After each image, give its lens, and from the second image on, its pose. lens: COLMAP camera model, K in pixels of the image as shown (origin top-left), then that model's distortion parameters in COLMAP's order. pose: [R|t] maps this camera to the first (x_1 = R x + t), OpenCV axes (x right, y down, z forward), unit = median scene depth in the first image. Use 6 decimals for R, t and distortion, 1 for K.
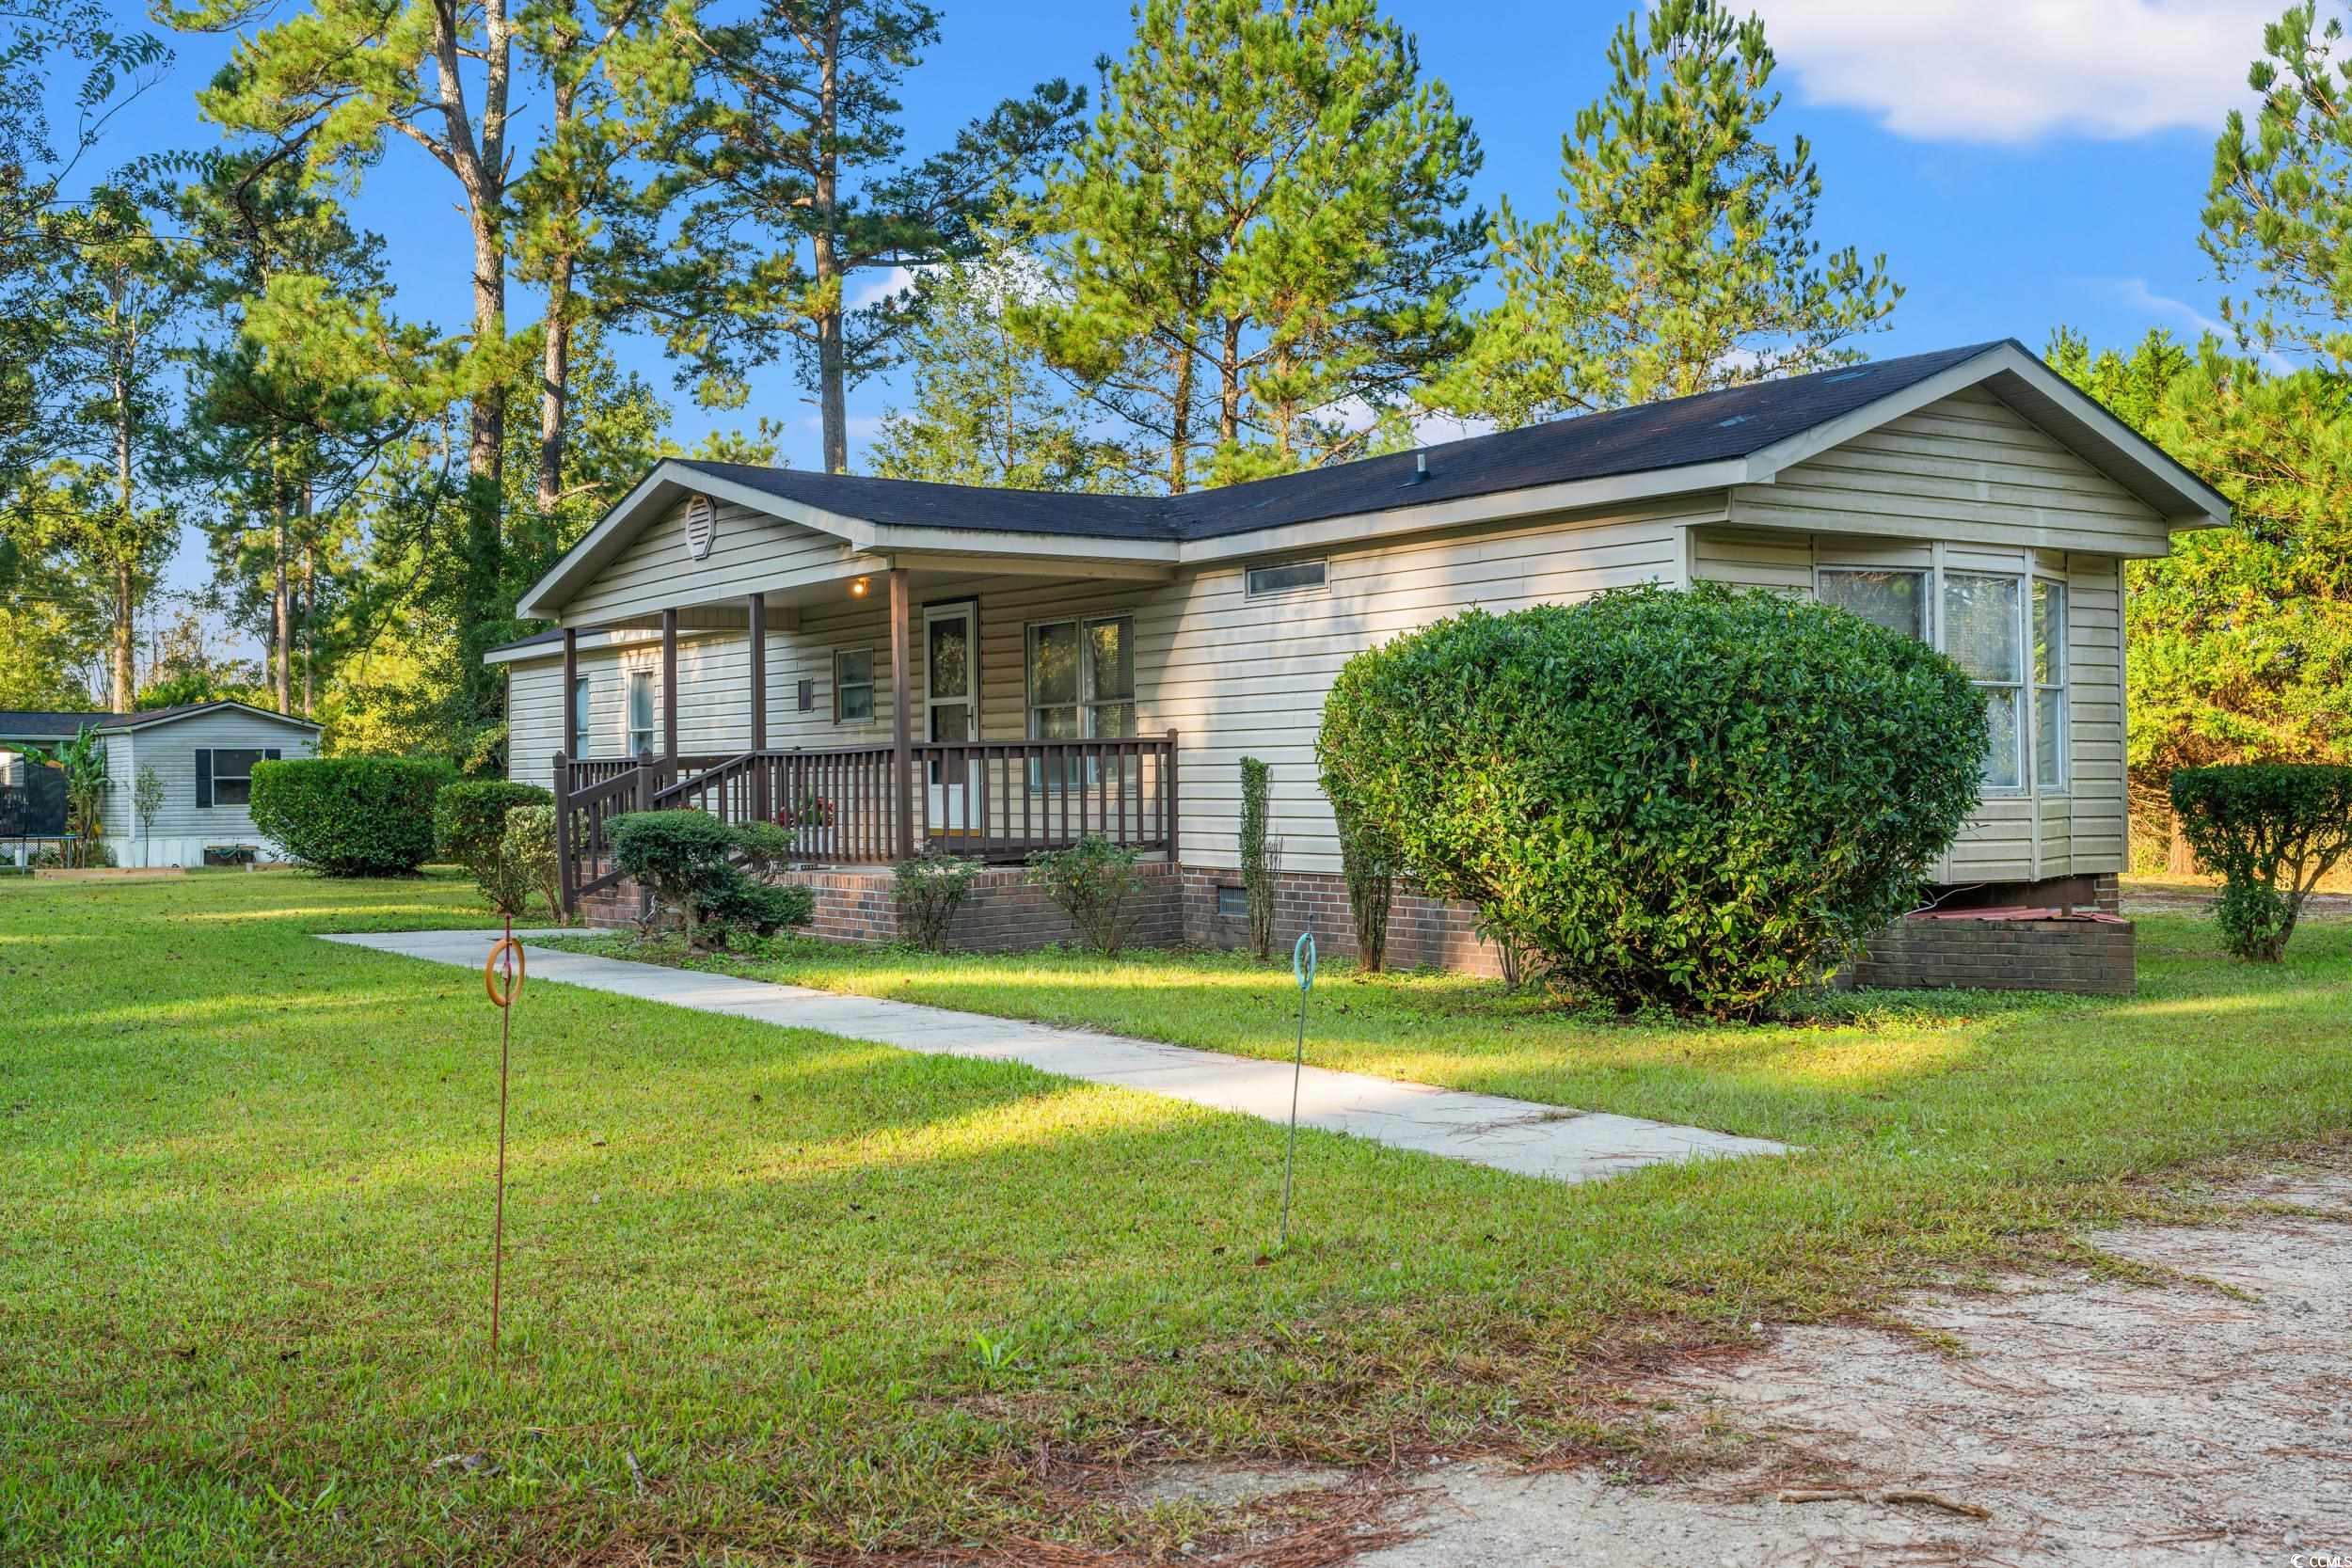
lens RADIAL K [[2364.6, 0, 1176.0], [0, 2364.6, 784.0], [0, 0, 1]] dist [-0.000360, -0.002903]
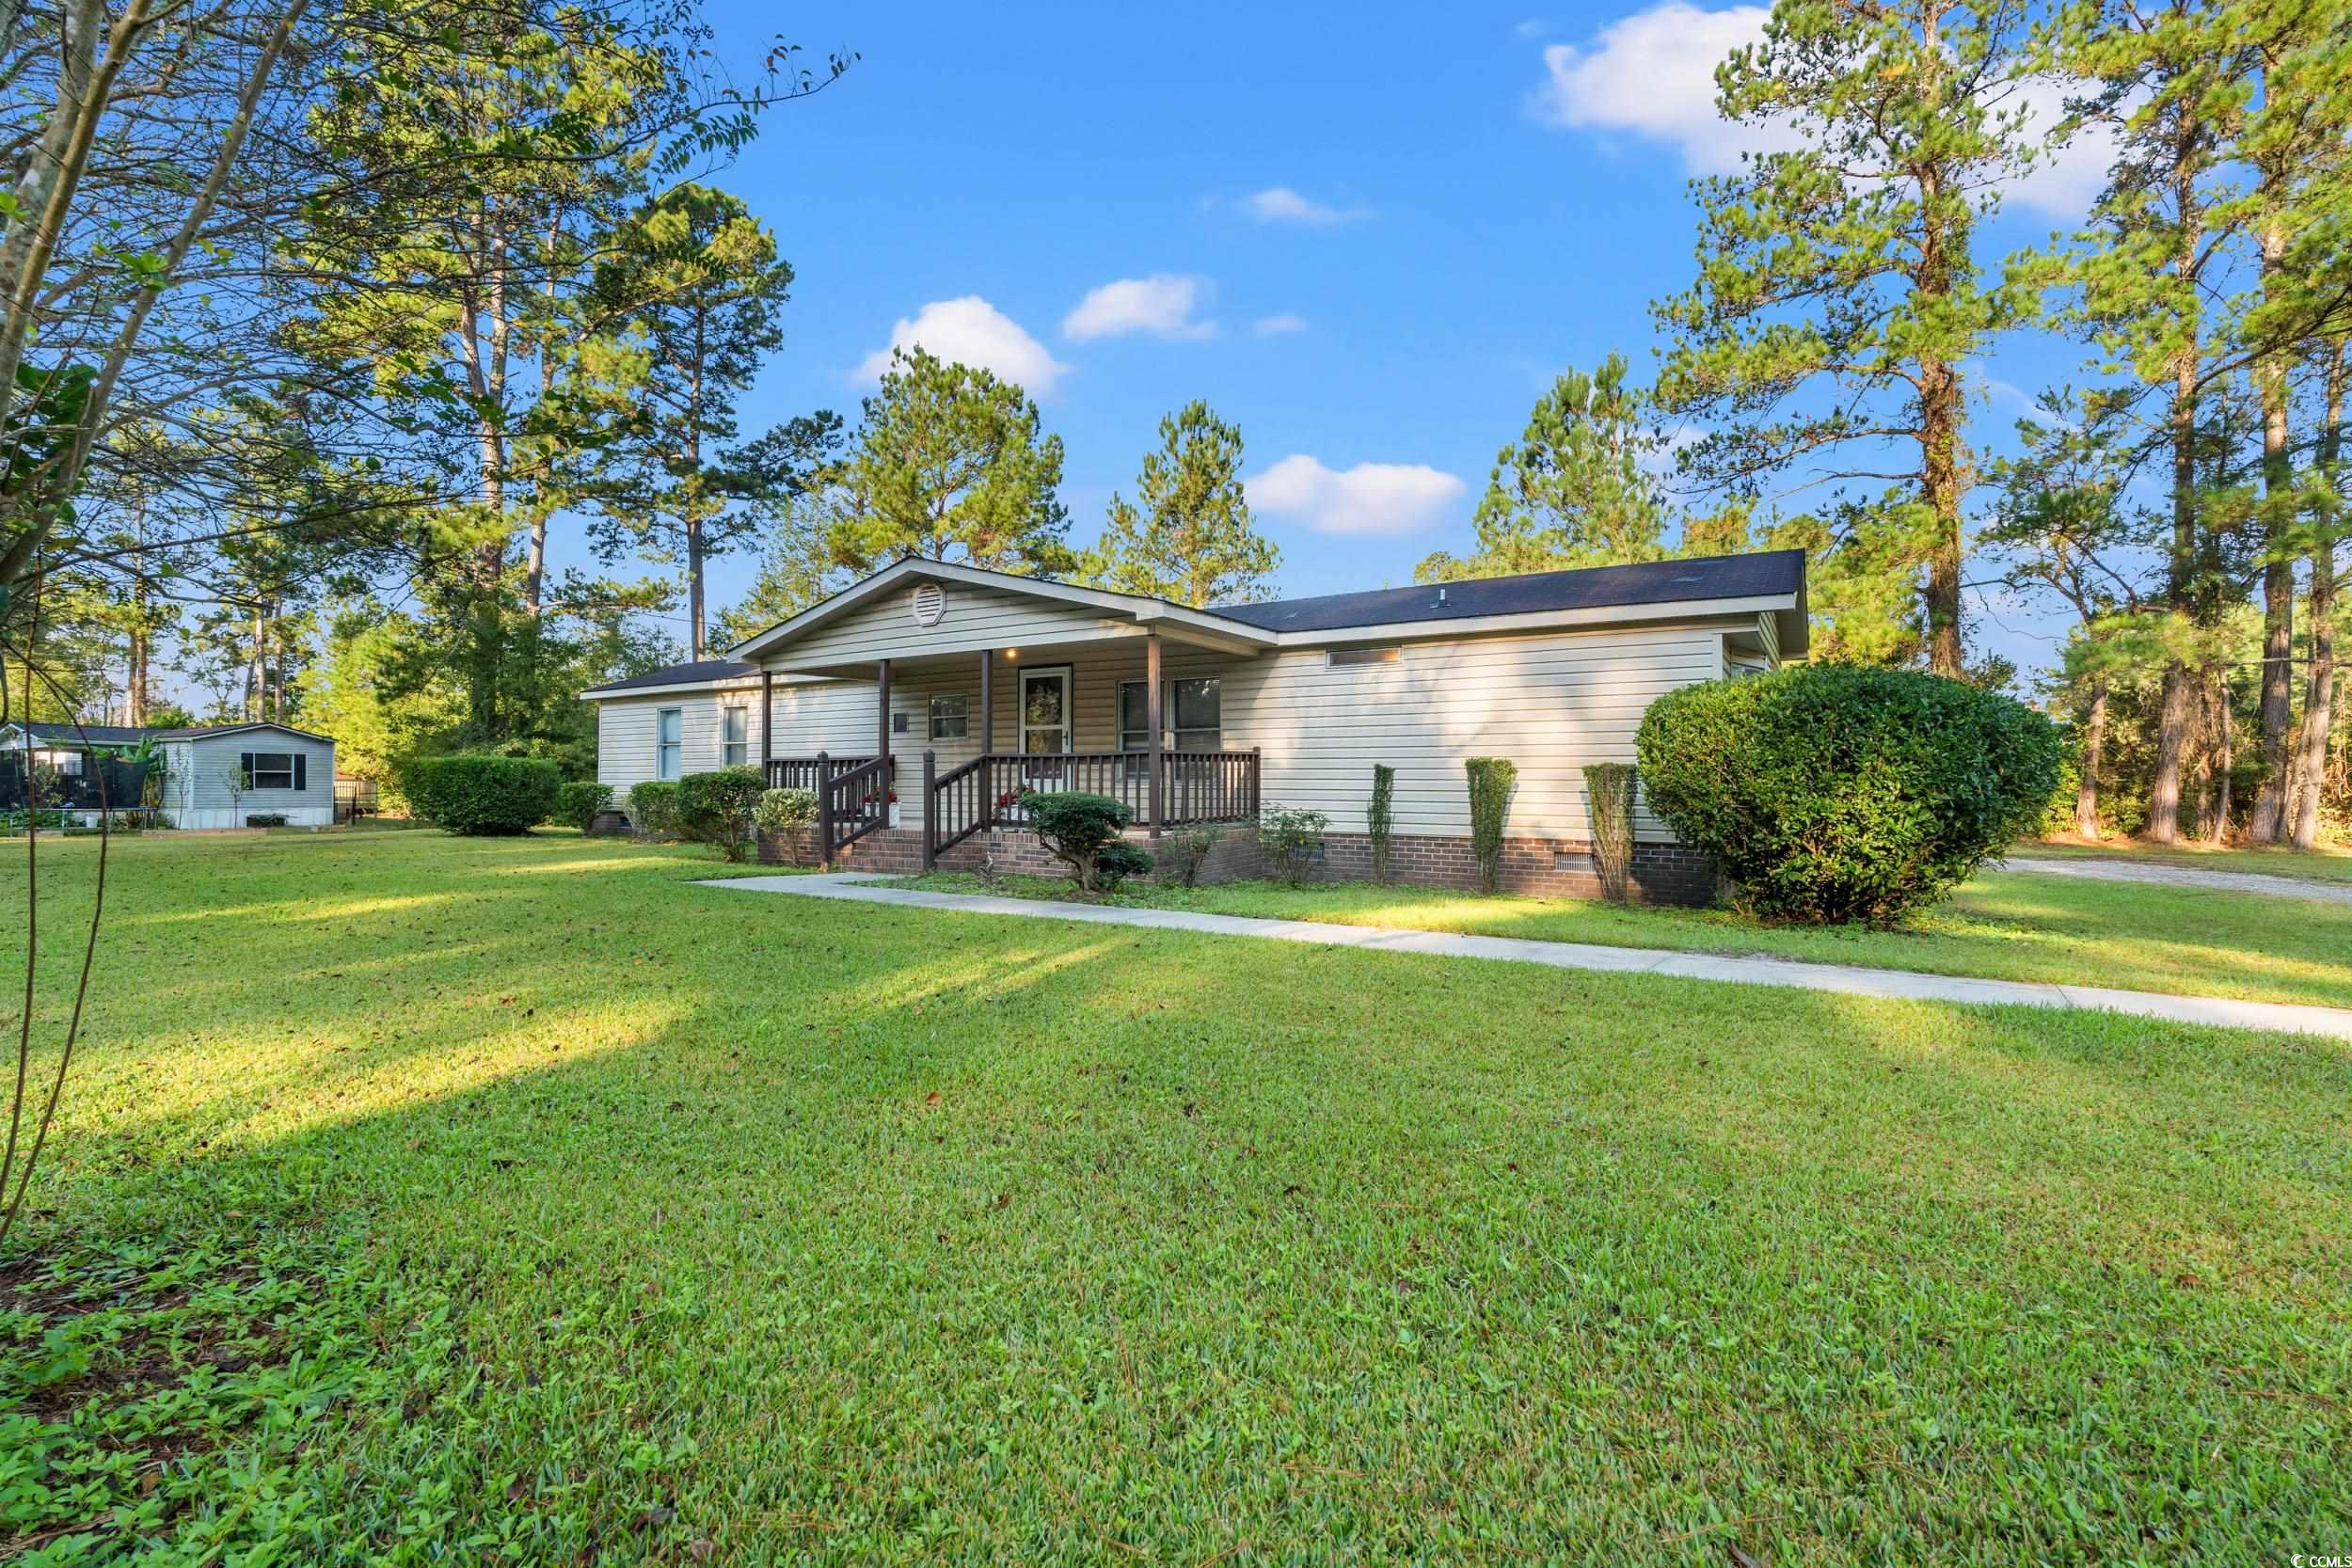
lens RADIAL K [[1041.5, 0, 1155.4], [0, 1041.5, 780.5], [0, 0, 1]] dist [0.000581, -0.000167]
pose [[0.921723, 0.014638, 0.387573, -0.138371], [-0.012041, 0.999886, -0.009127, 0.002957], [-0.387663, 0.003746, 0.921794, 0.144334]]
